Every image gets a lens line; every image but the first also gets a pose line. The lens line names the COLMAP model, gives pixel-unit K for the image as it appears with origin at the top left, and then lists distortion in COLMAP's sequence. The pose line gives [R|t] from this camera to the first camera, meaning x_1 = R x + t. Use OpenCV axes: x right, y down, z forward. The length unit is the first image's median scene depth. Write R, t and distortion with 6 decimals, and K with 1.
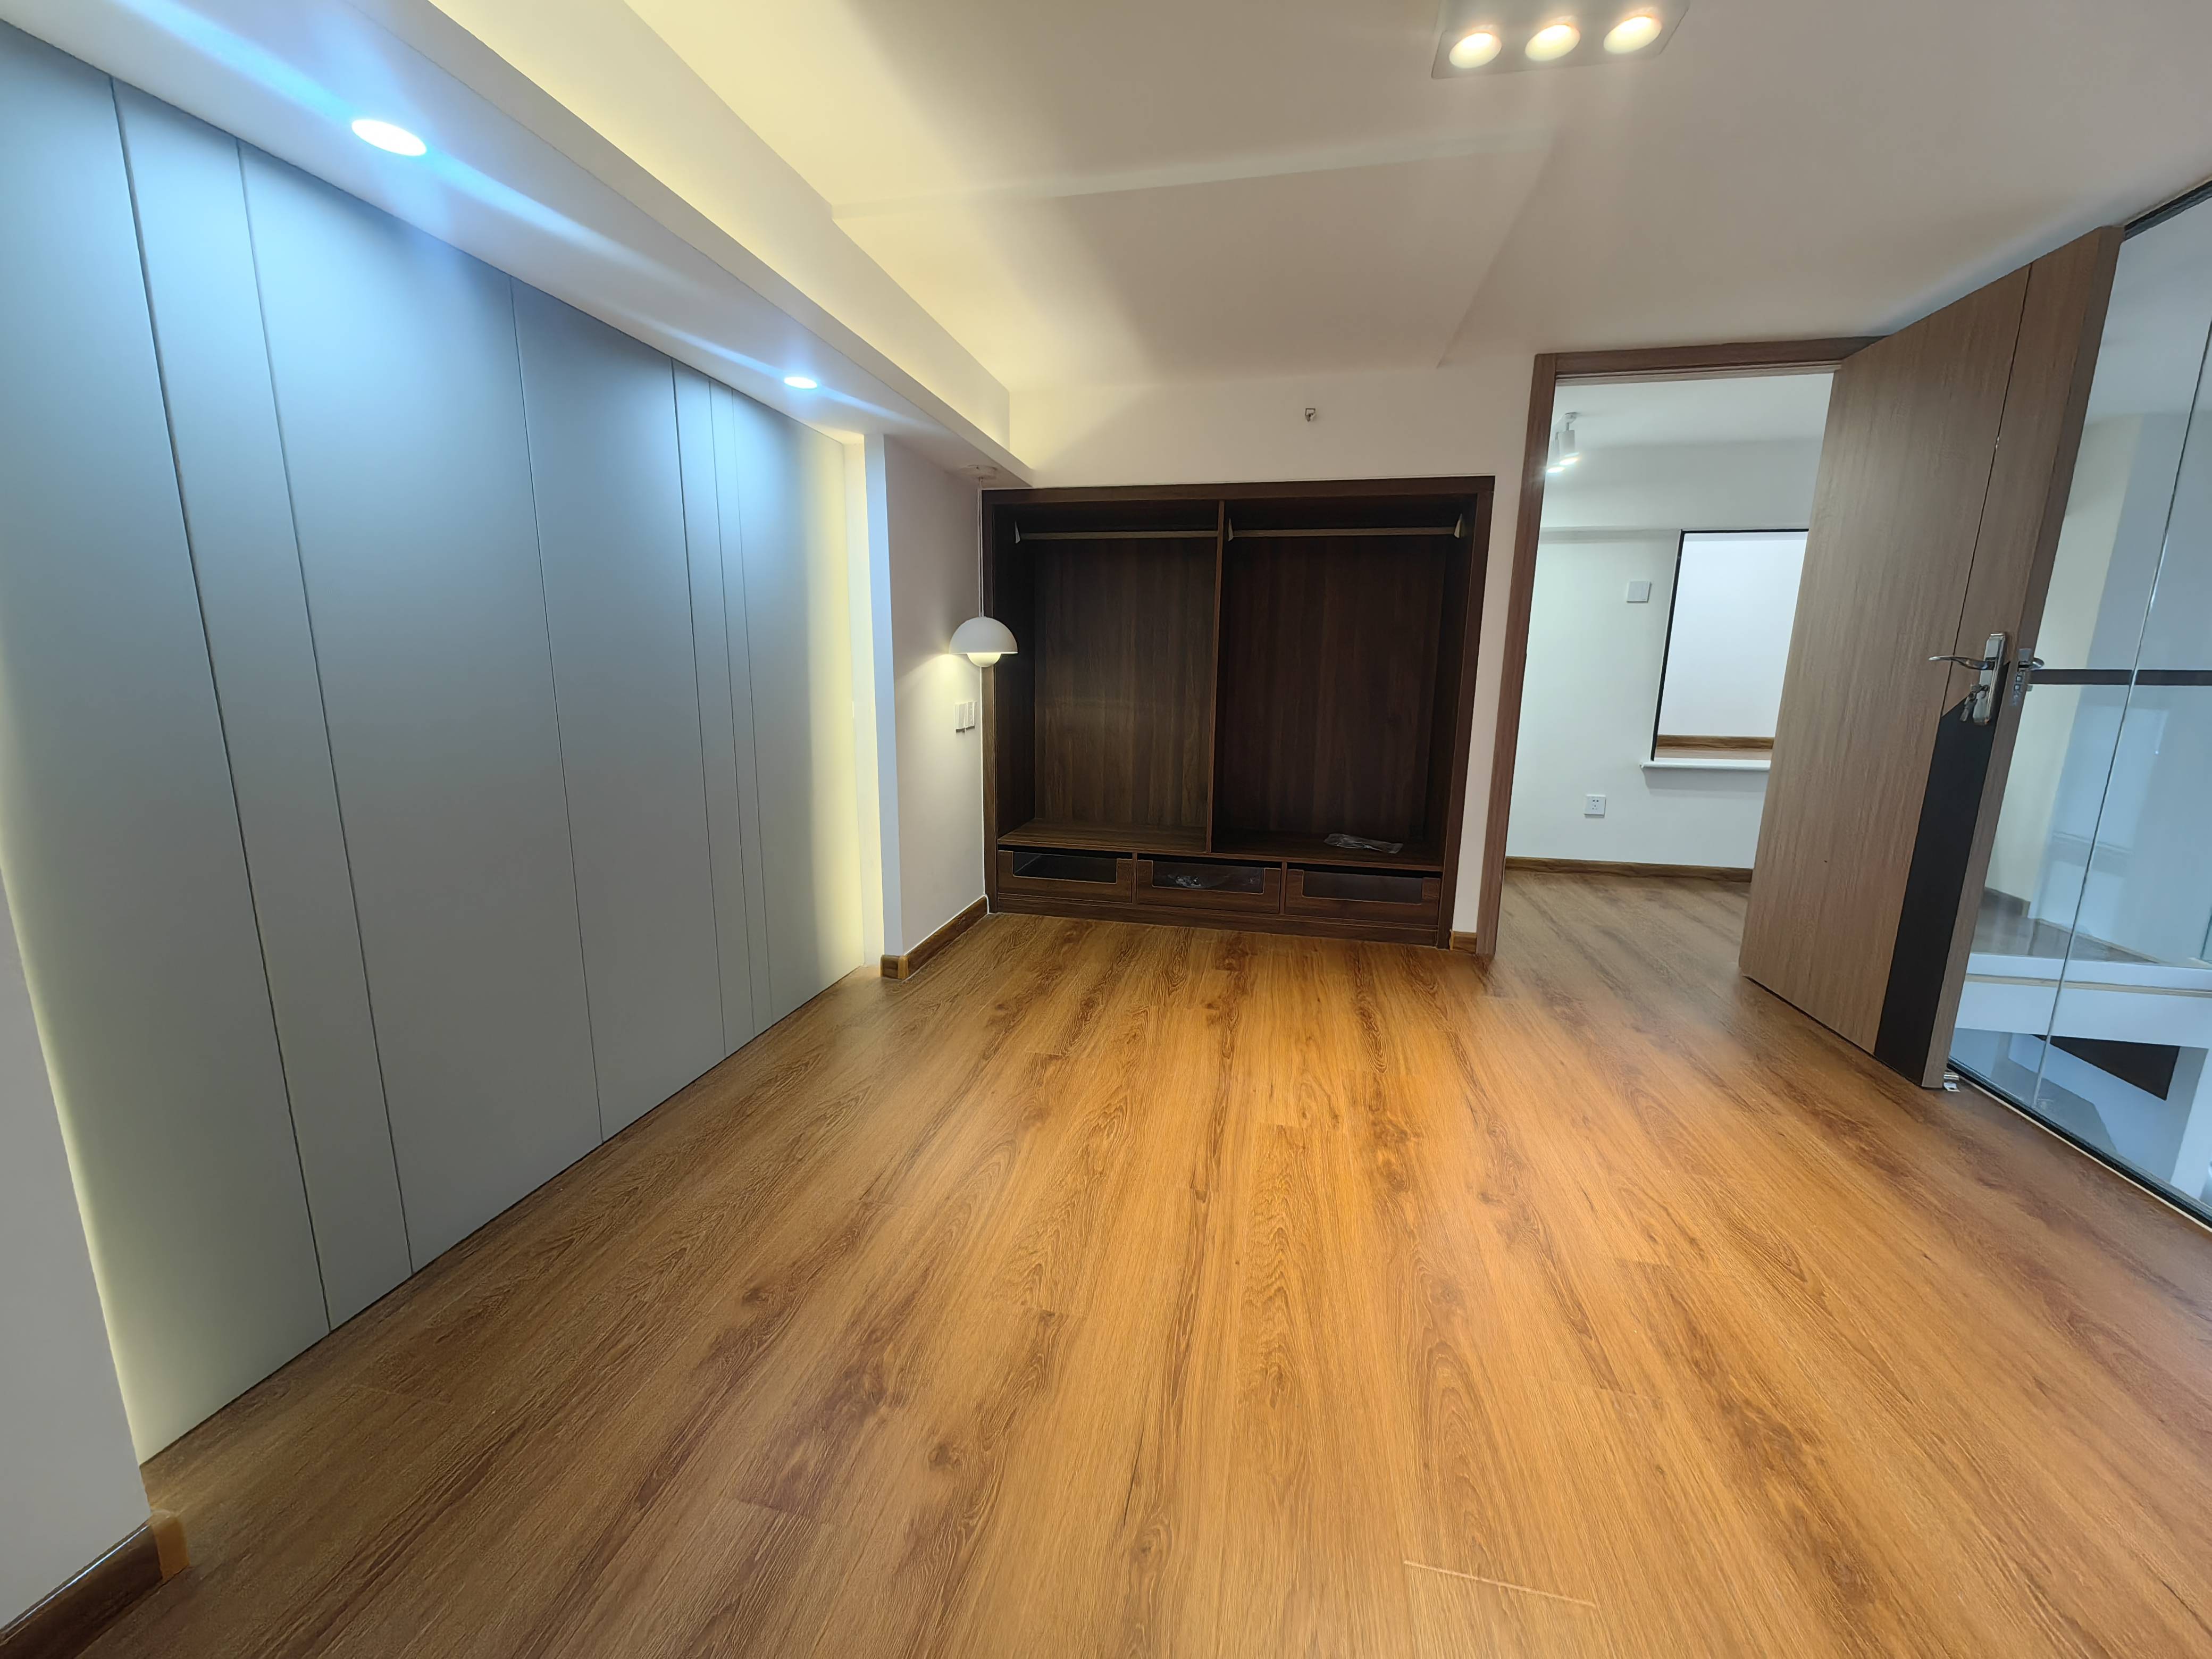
lens RADIAL K [[878.5, 0, 1105.1], [0, 878.5, 834.5], [0, 0, 1]] dist [0.000907, 0.000069]
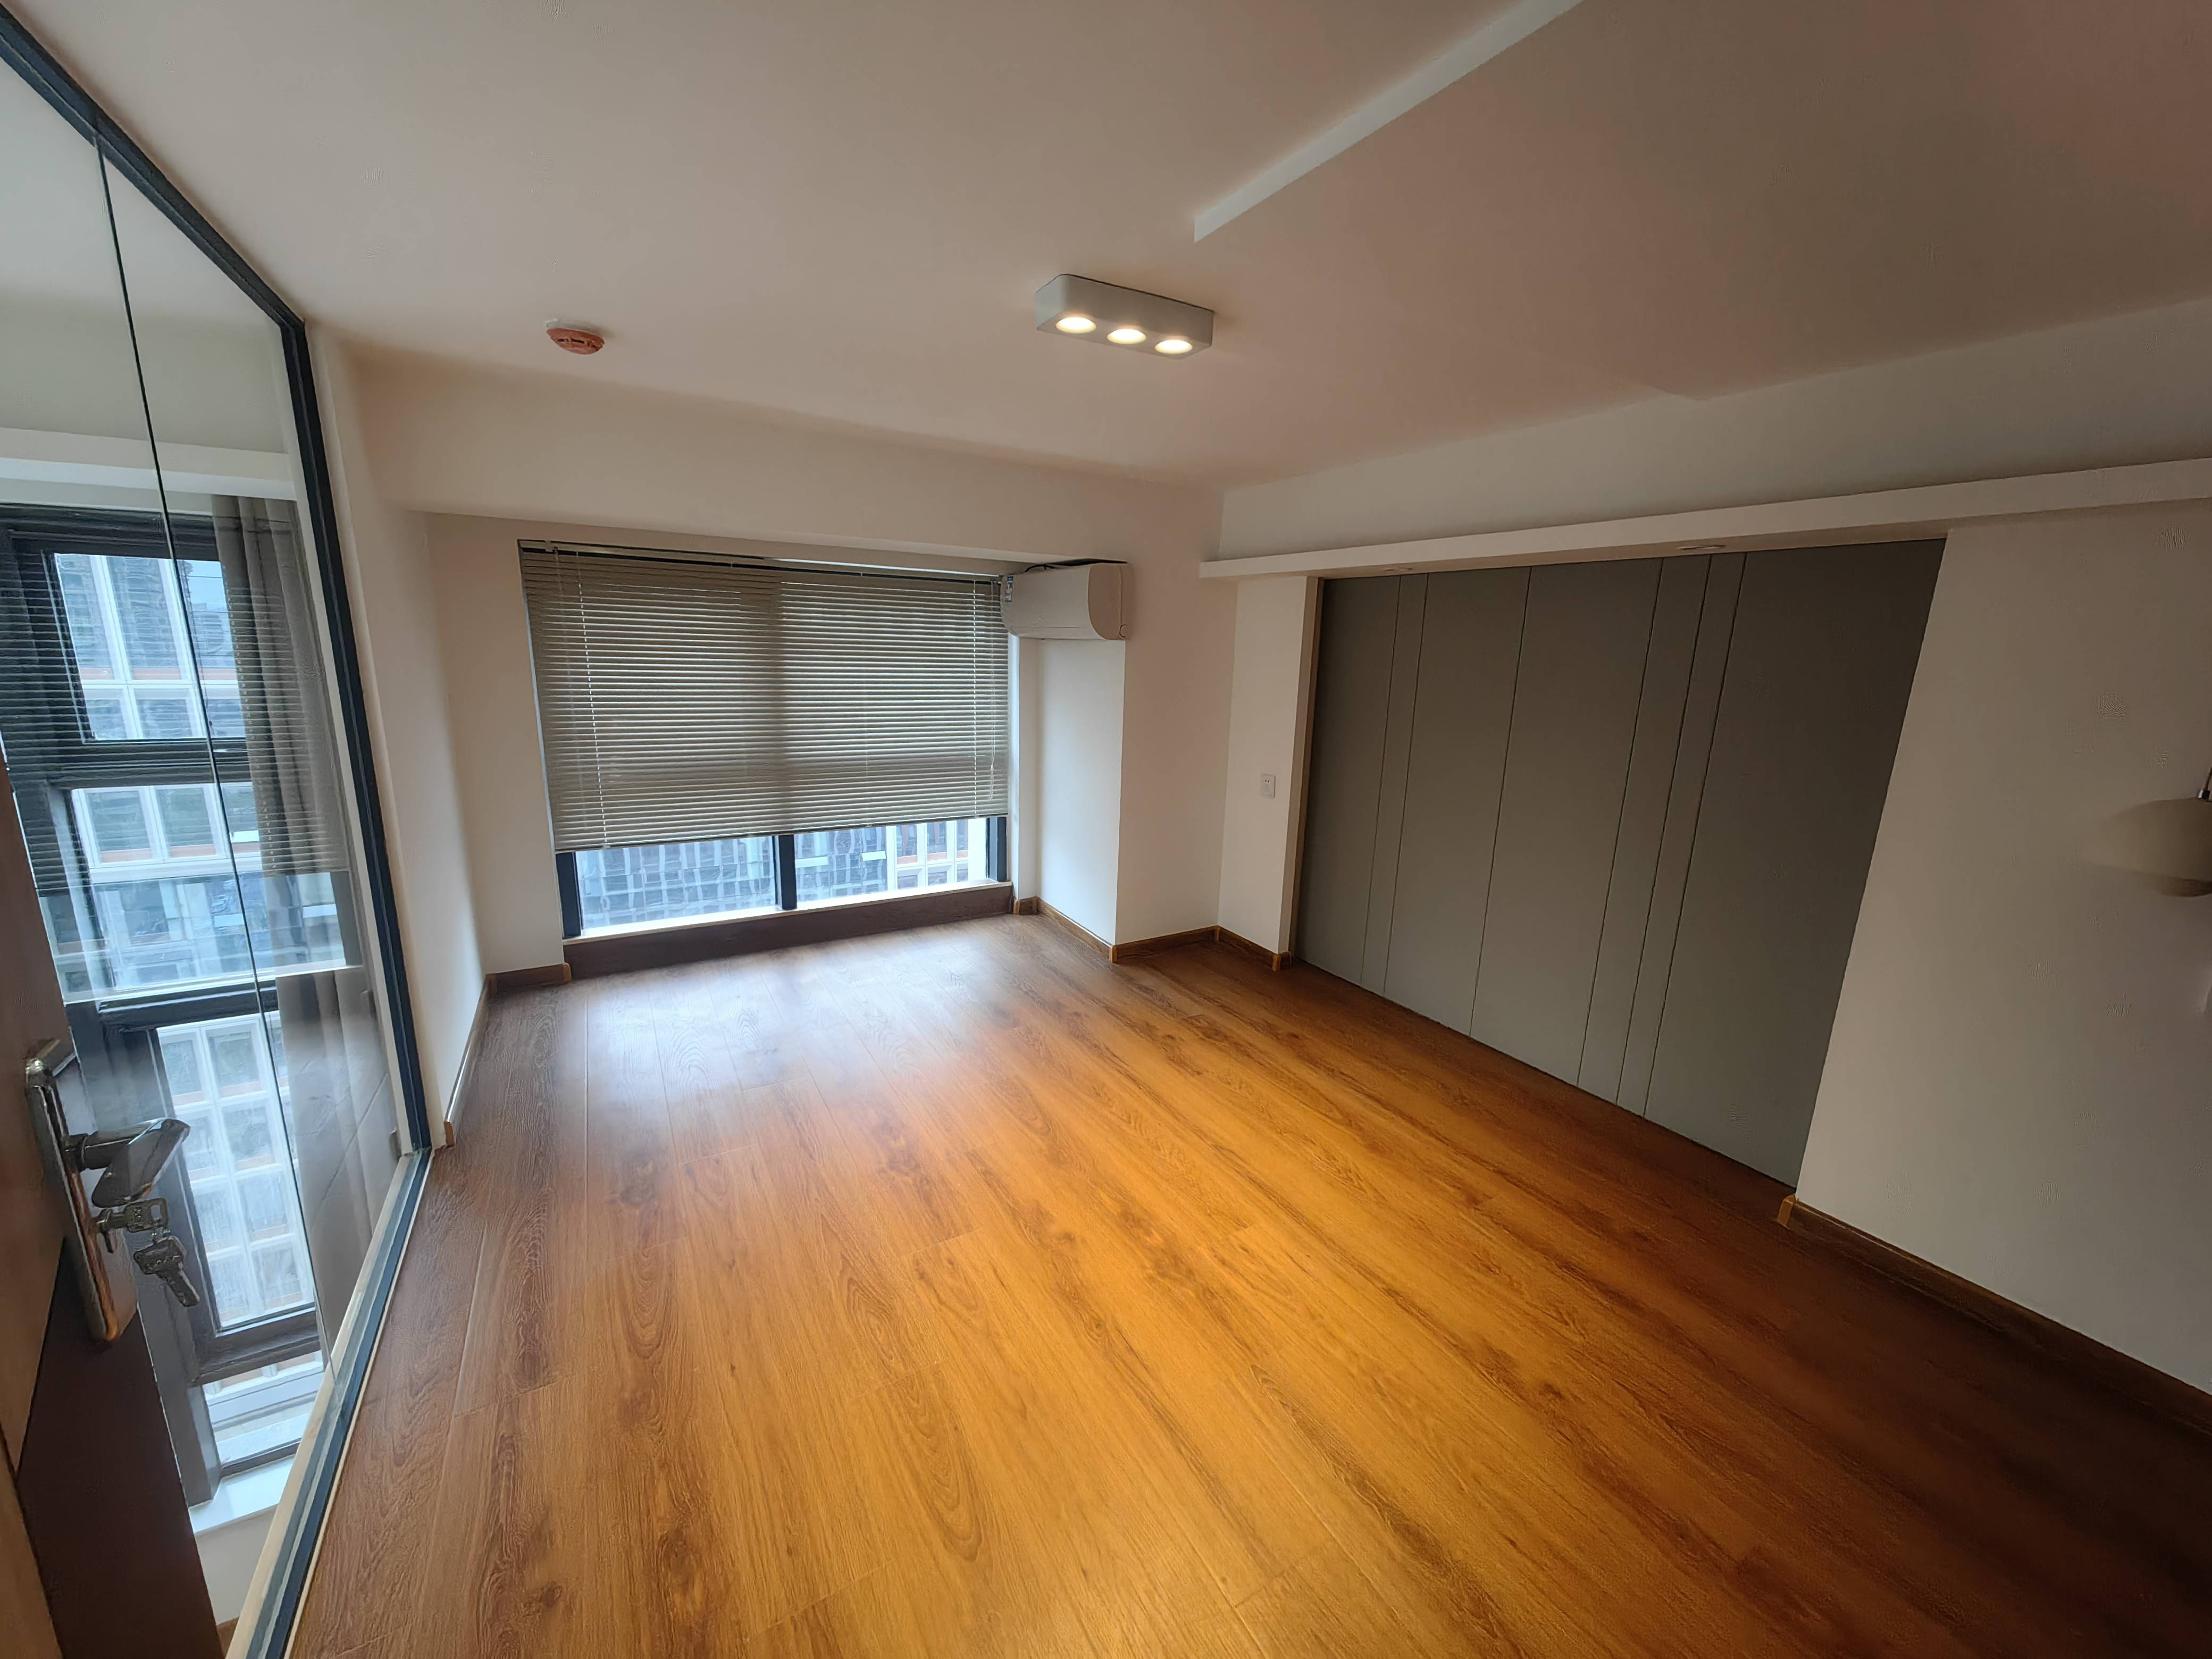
lens RADIAL K [[878.5, 0, 1107.6], [0, 878.5, 833.9], [0, 0, 1]] dist [0.000907, 0.000069]
pose [[-0.747433, 0.113750, -0.654527, 1.071875], [-0.155994, 0.927635, 0.339350, -0.507102], [0.645763, 0.355744, -0.675601, 1.576475]]
